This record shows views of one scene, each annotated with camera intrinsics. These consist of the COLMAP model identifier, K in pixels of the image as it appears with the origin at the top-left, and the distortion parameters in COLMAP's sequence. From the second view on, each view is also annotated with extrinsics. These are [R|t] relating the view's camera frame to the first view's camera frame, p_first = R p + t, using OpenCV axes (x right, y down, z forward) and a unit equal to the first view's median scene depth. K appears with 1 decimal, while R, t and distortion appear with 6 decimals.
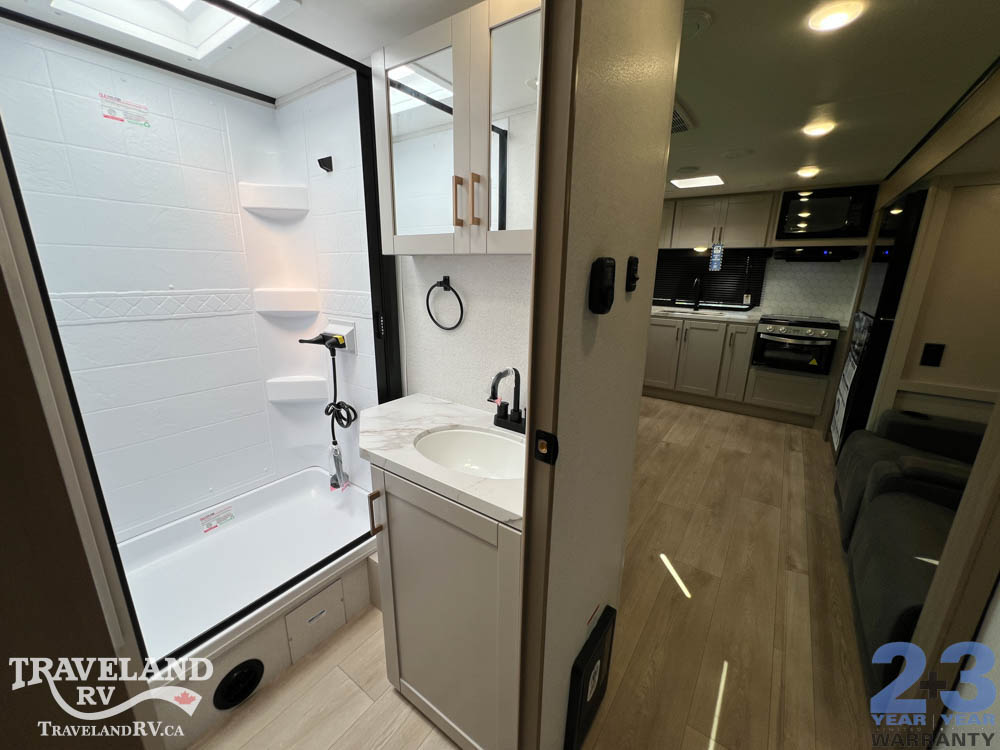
lens RADIAL K [[398.8, 0, 498.4], [0, 398.8, 373.5], [0, 0, 1]] dist [-0.000573, 0.000422]
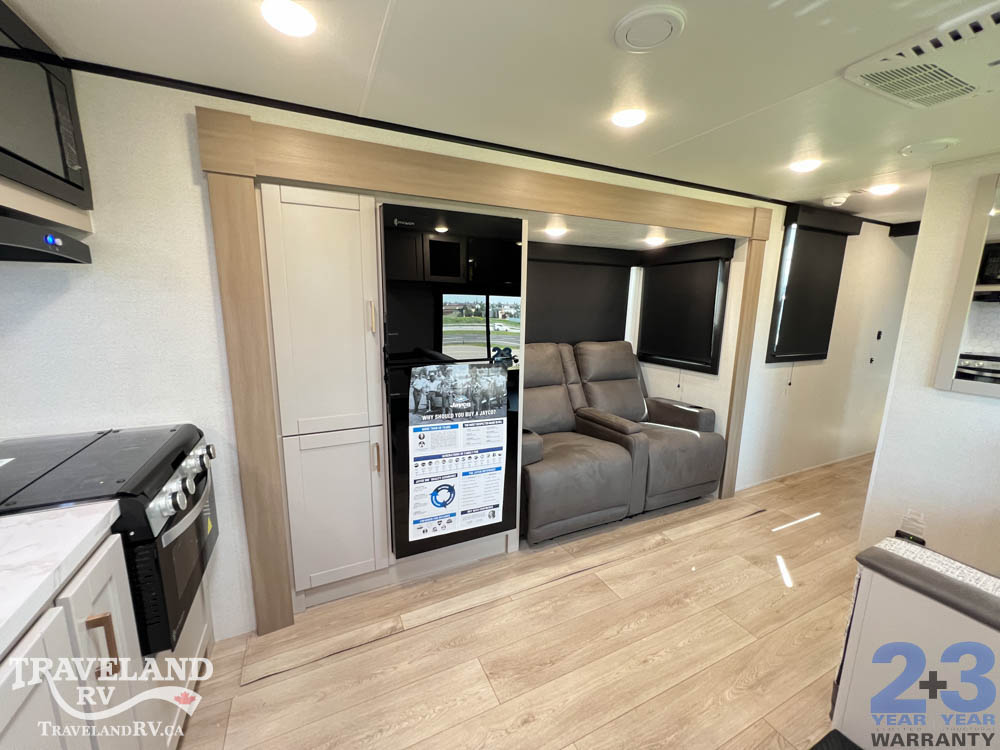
lens RADIAL K [[398.8, 0, 498.4], [0, 398.8, 373.5], [0, 0, 1]] dist [-0.000573, 0.000422]
pose [[-0.876152, -0.114120, 0.468331, 0.352342], [0.095186, 0.911481, 0.400178, -0.286590], [-0.472543, 0.395195, -0.787733, 1.070144]]
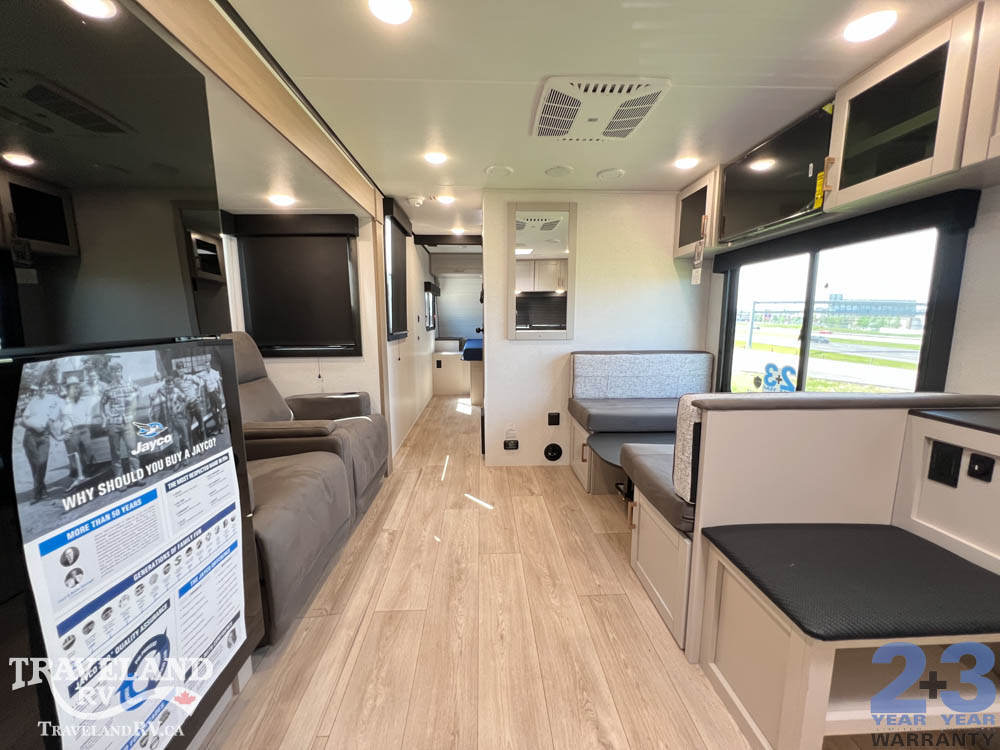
lens RADIAL K [[398.8, 0, 498.4], [0, 398.8, 373.5], [0, 0, 1]] dist [-0.000573, 0.000422]
pose [[-0.784731, 0.075538, -0.615216, 0.614096], [-0.167012, 0.930070, 0.327226, -0.191980], [0.596912, 0.359534, -0.717239, 0.968001]]
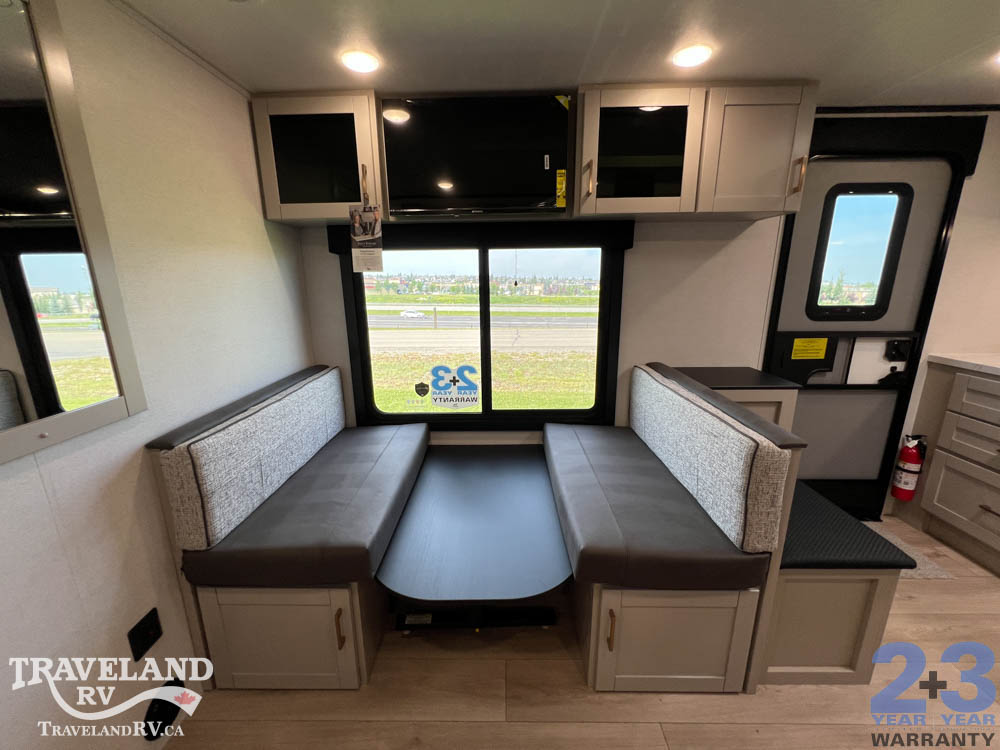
lens RADIAL K [[398.8, 0, 498.4], [0, 398.8, 373.5], [0, 0, 1]] dist [-0.000573, 0.000422]
pose [[0.573451, 0.174994, -0.800332, 0.368196], [-0.193220, 0.978250, 0.075451, -0.114581], [0.796128, 0.111373, 0.594790, 0.464174]]
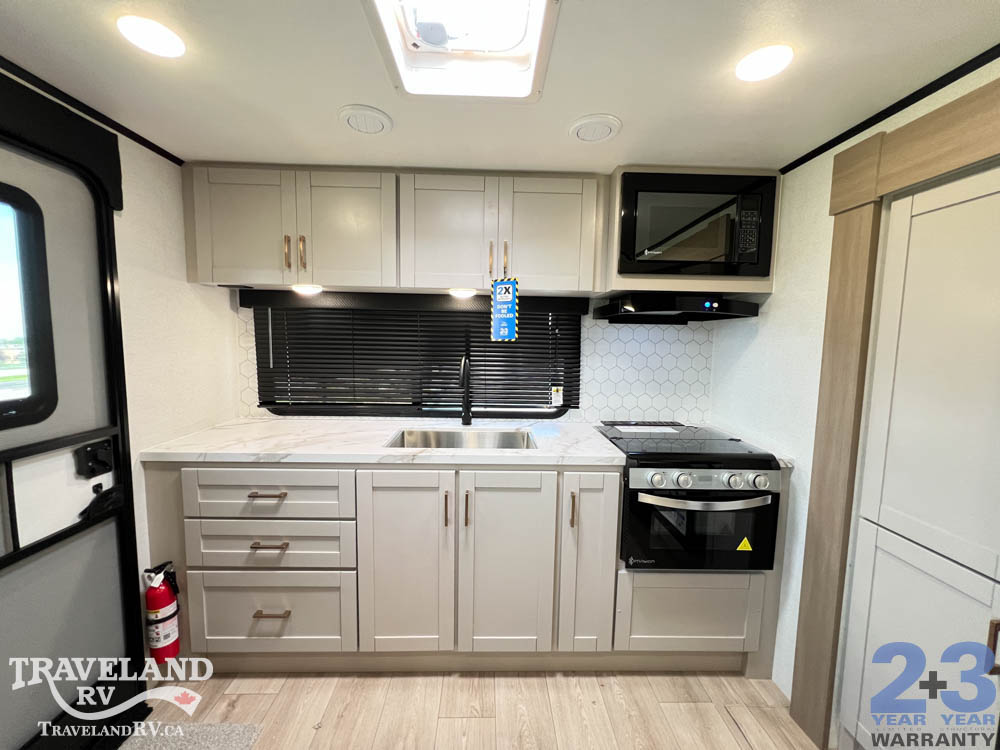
lens RADIAL K [[398.8, 0, 498.4], [0, 398.8, 373.5], [0, 0, 1]] dist [-0.000573, 0.000422]
pose [[0.795252, -0.057293, 0.603566, 0.308849], [0.149754, 0.983240, -0.103981, -0.200040], [-0.587493, 0.173078, 0.790504, 0.747806]]
